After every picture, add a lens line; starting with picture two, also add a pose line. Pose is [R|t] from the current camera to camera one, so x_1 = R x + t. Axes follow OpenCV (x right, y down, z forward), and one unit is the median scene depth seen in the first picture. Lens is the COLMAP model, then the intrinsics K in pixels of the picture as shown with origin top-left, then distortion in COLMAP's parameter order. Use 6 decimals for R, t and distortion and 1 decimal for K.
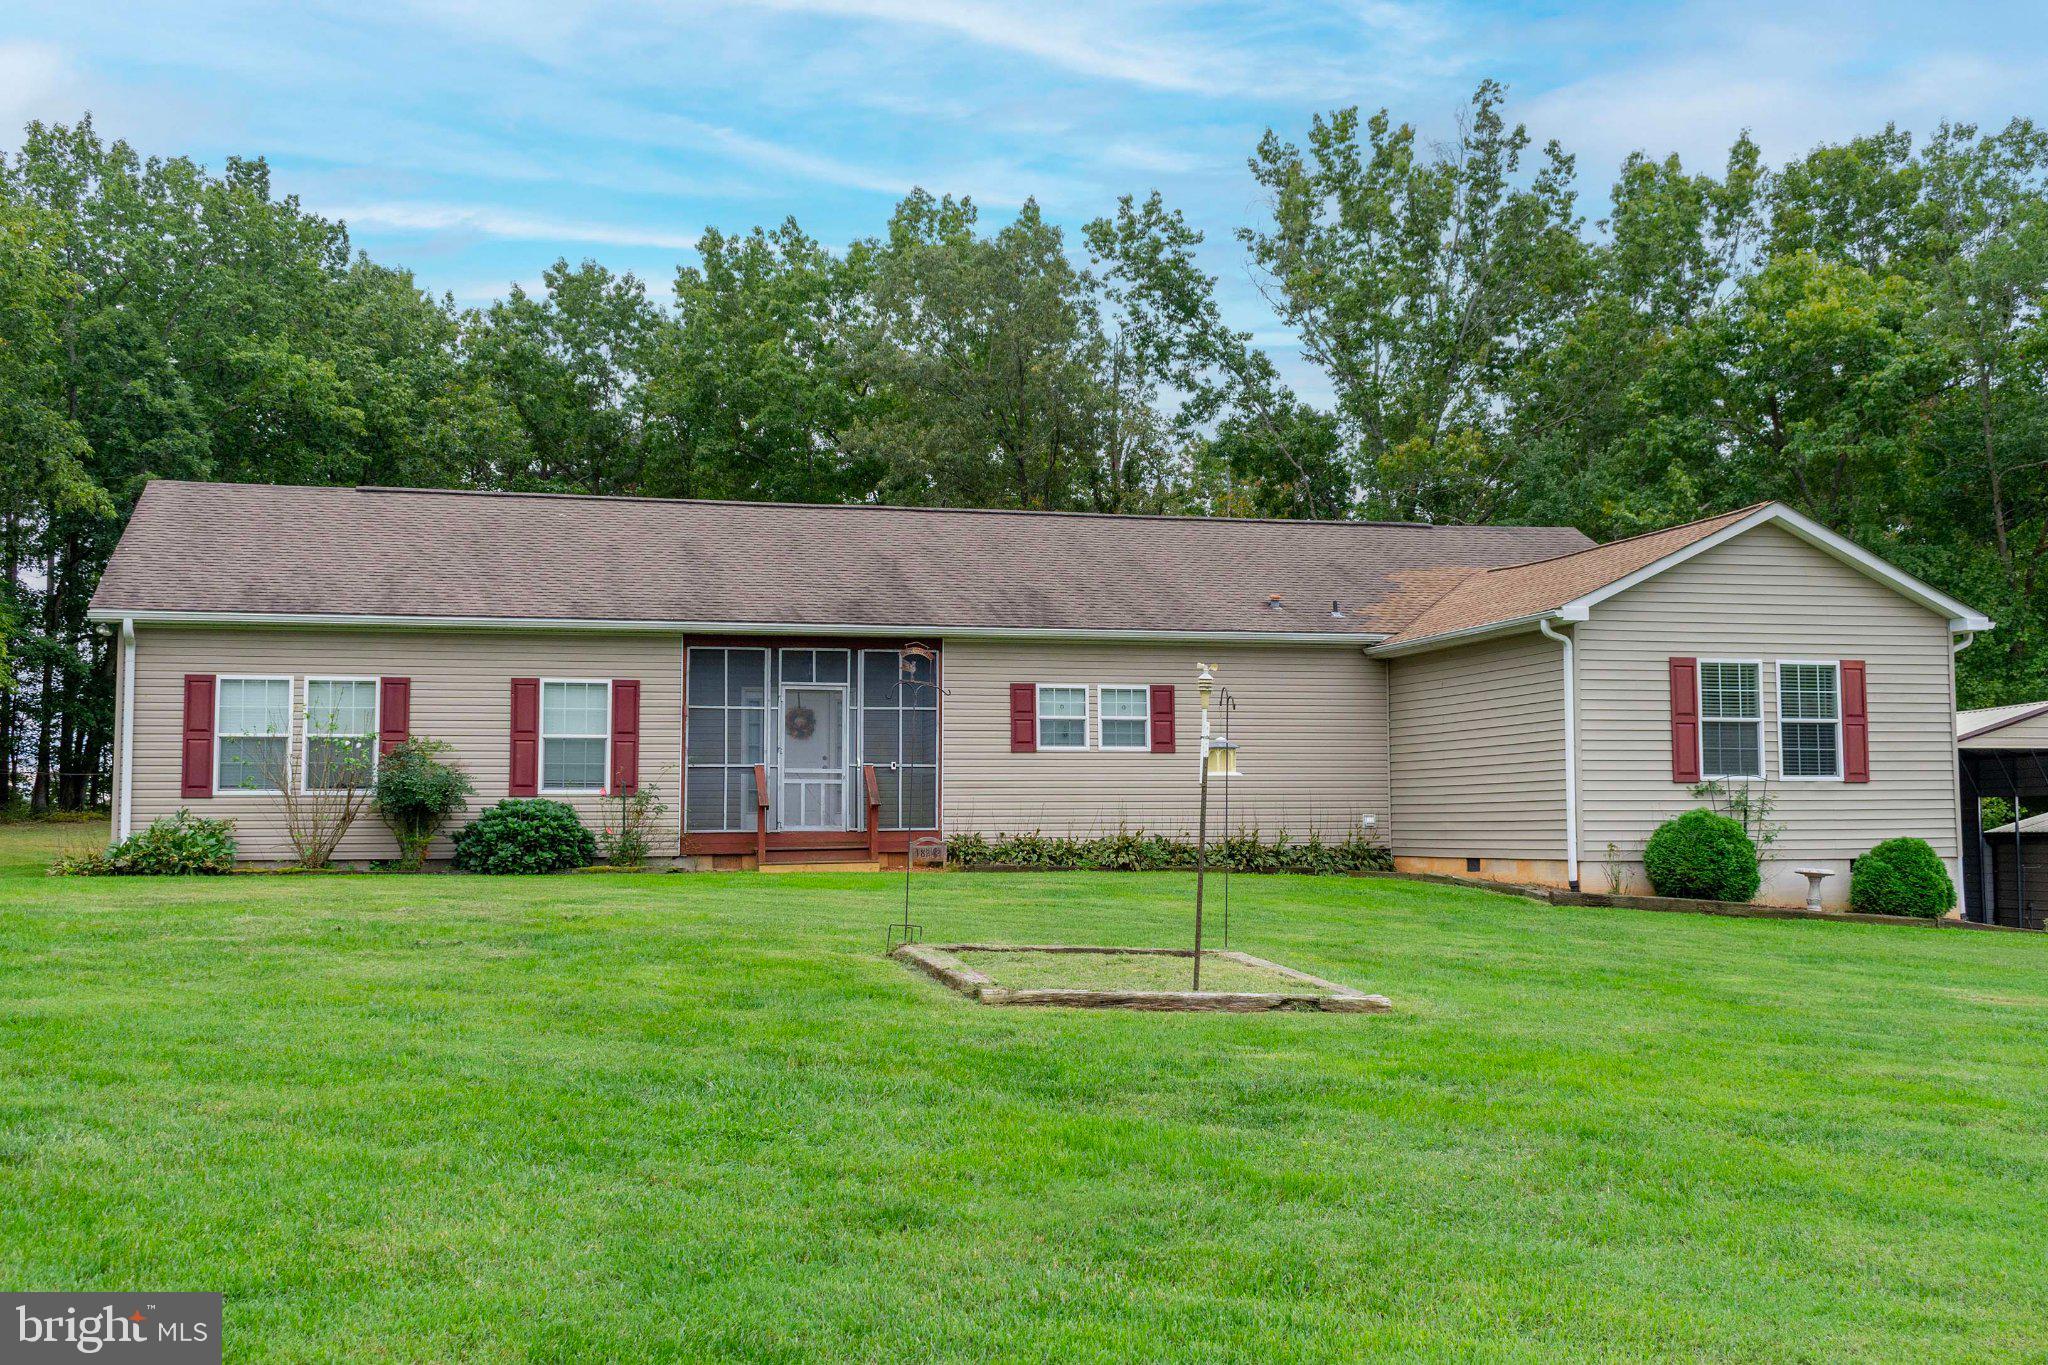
lens RADIAL K [[2140.9, 0, 1023.9], [0, 2140.9, 676.5], [0, 0, 1]] dist [-0.001871, 0.000000]
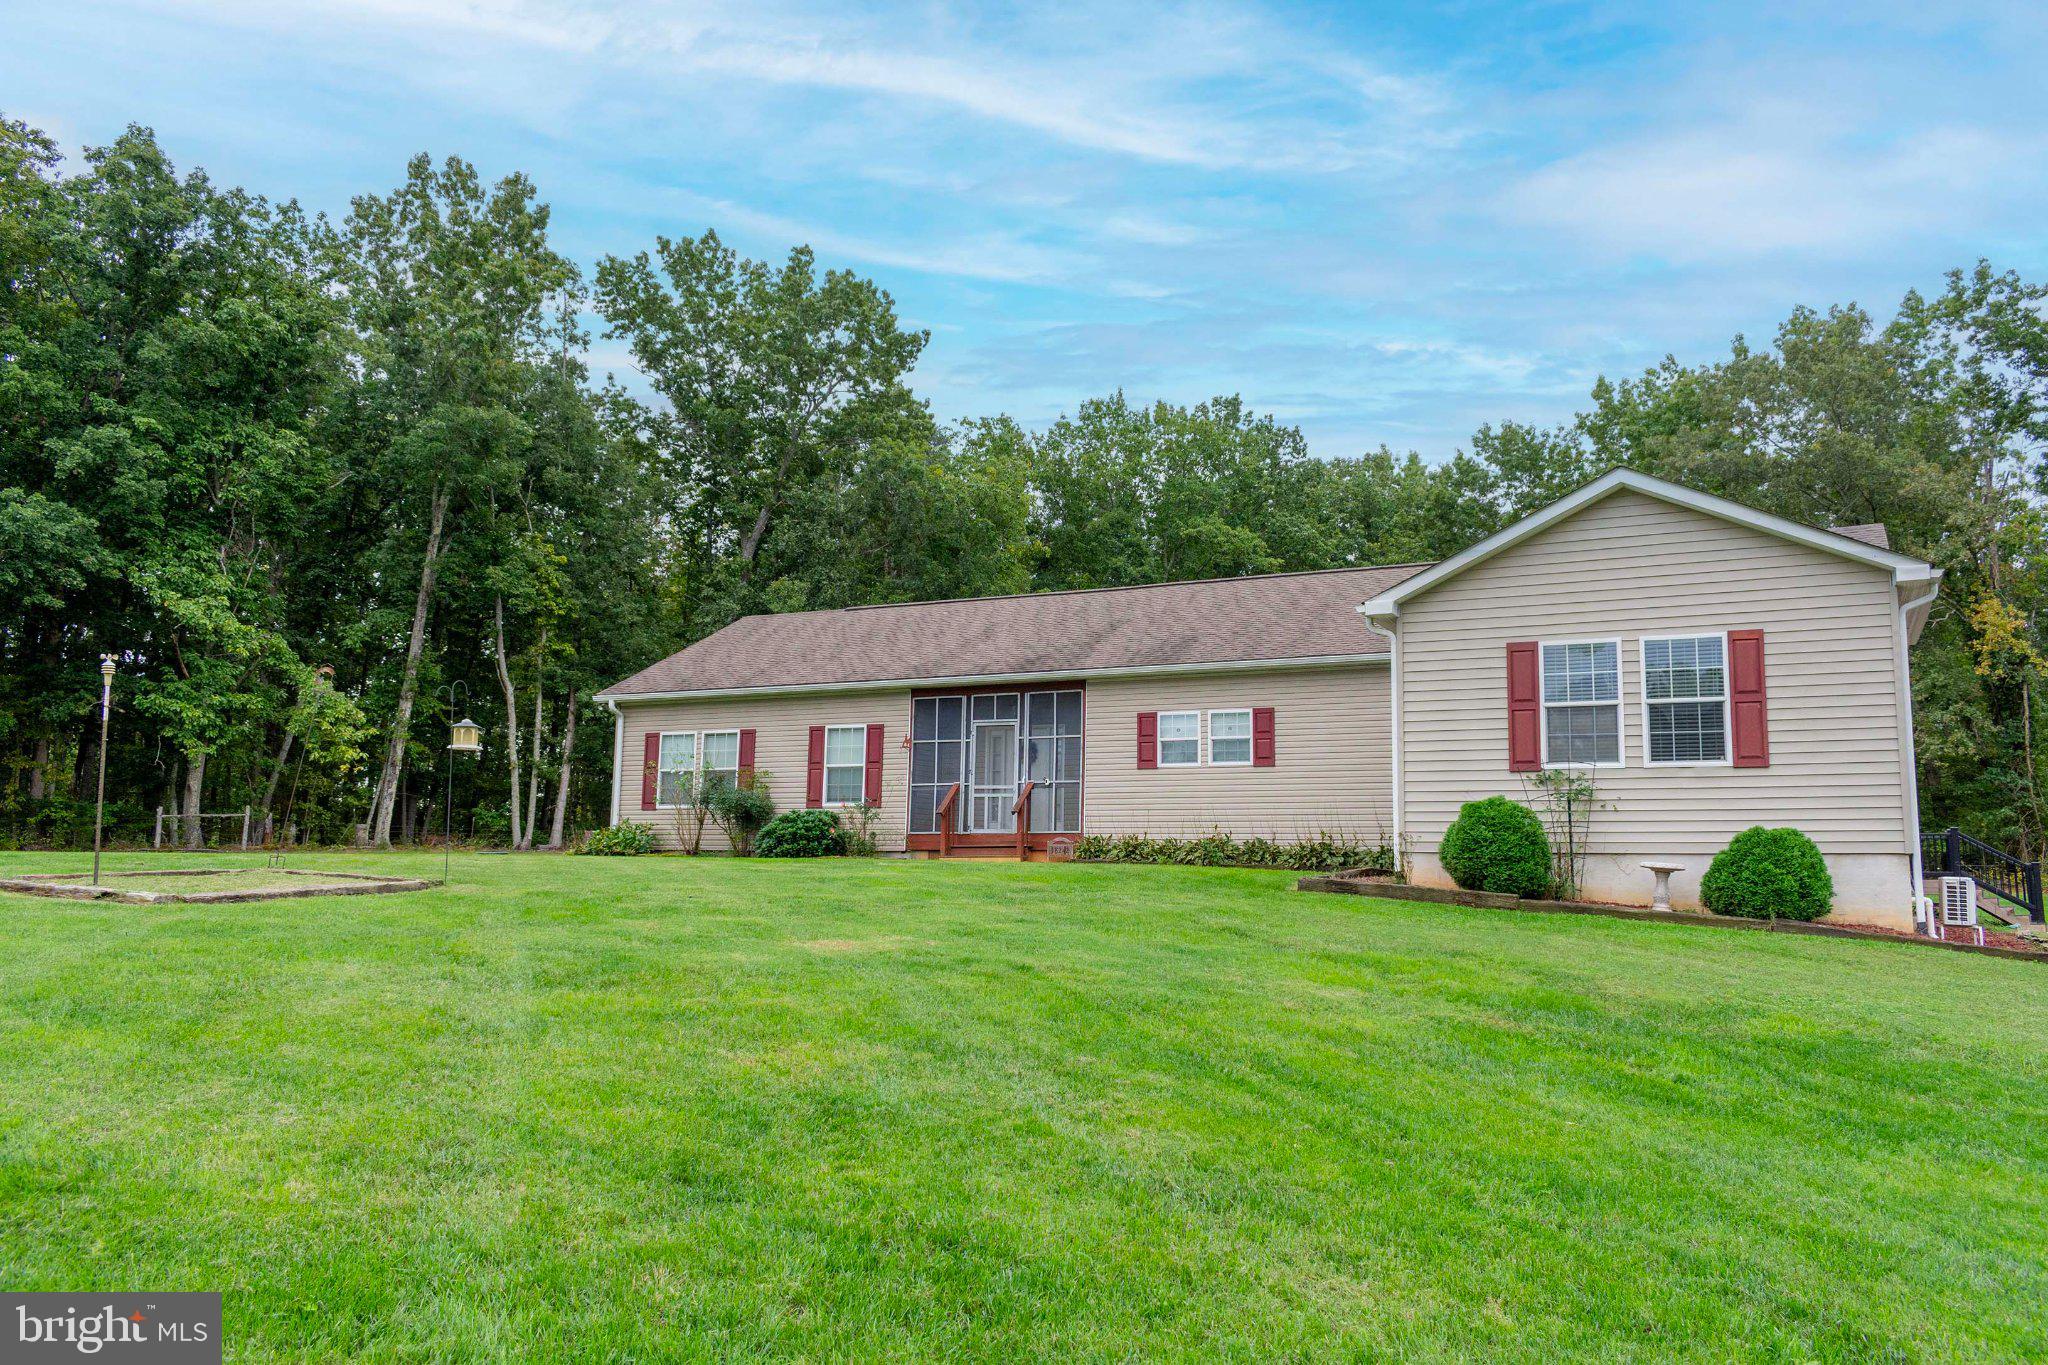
lens RADIAL K [[1586.1, 0, 1024.2], [0, 1586.1, 686.9], [0, 0, 1]] dist [0.008146, 0.004703]
pose [[0.734119, -0.066601, -0.675747, 0.595311], [0.029956, 0.997386, -0.065758, 0.049065], [0.678360, 0.028031, 0.734195, 0.308012]]
